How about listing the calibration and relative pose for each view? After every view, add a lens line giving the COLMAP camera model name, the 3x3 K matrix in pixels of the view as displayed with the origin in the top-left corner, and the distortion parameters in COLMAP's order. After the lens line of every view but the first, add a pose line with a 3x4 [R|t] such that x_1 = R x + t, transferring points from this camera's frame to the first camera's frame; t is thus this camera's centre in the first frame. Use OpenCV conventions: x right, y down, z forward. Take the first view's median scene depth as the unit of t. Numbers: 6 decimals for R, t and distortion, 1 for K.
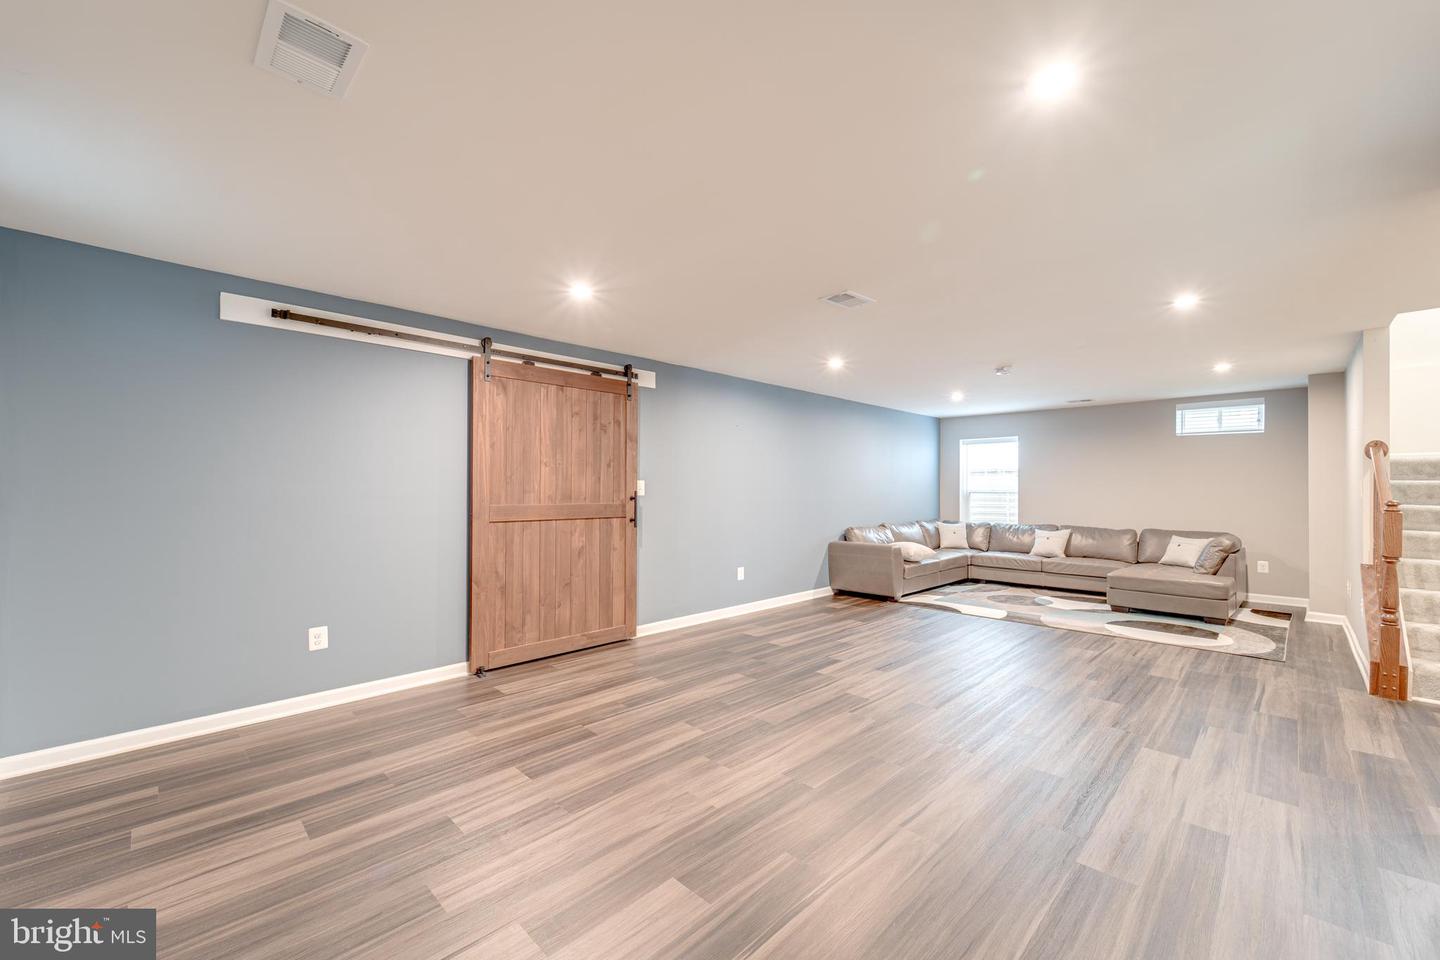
lens RADIAL K [[575.1, 0, 720.0], [0, 575.1, 484.5], [0, 0, 1]] dist [0.005781, -0.002475]
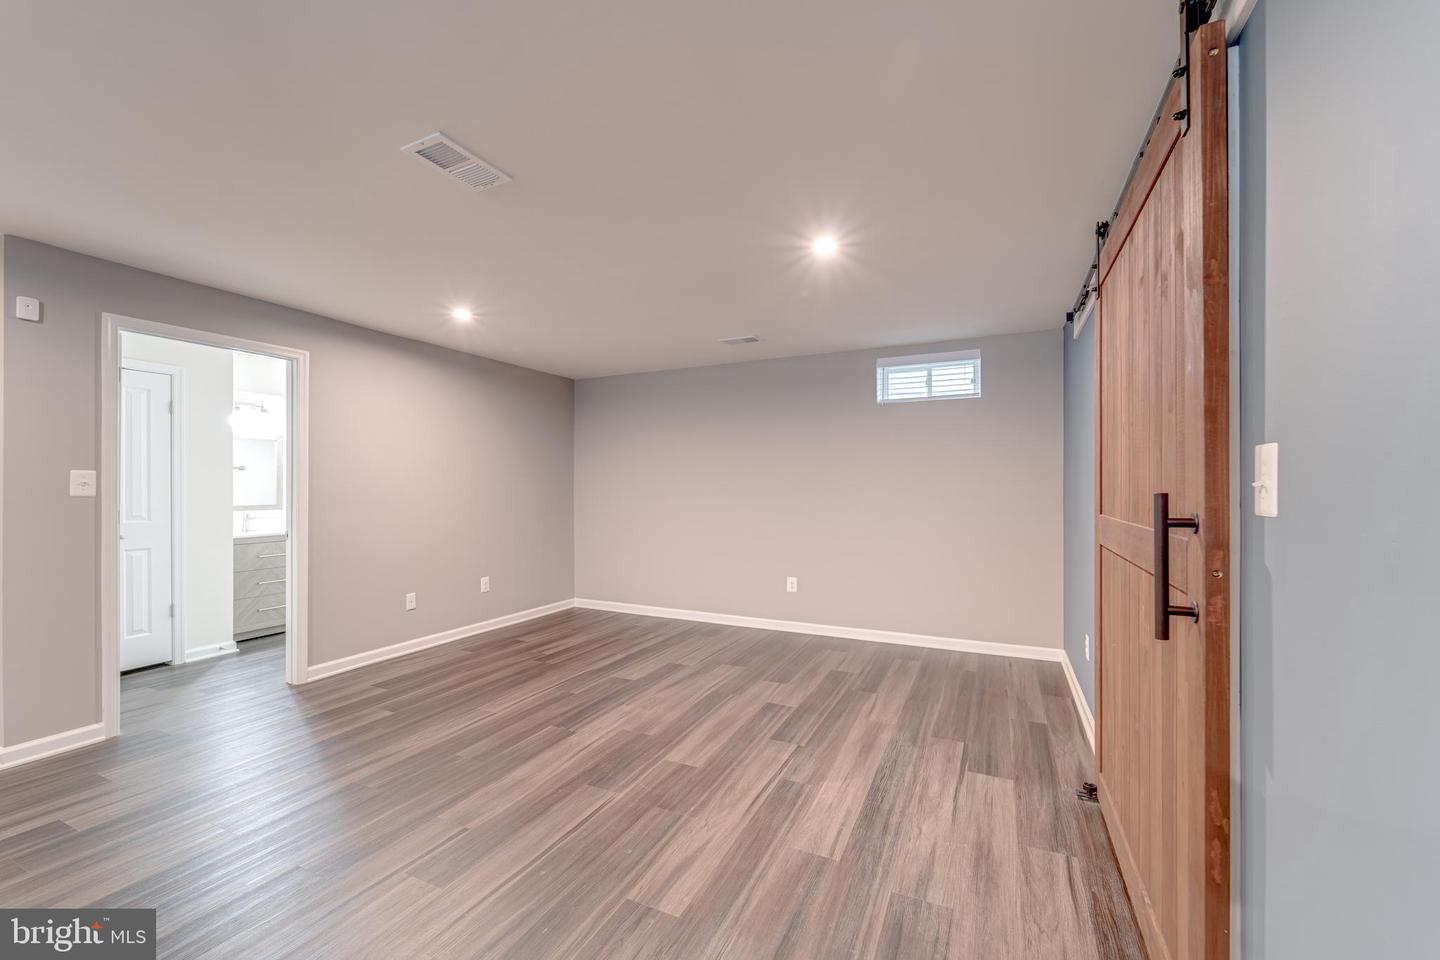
lens RADIAL K [[575.1, 0, 718.9], [0, 575.1, 484.9], [0, 0, 1]] dist [0.005781, -0.002475]
pose [[-0.944254, -0.003602, -0.329197, 0.159931], [-0.000850, 0.999963, -0.008504, 0.011246], [0.329215, -0.007750, -0.944223, 1.577352]]
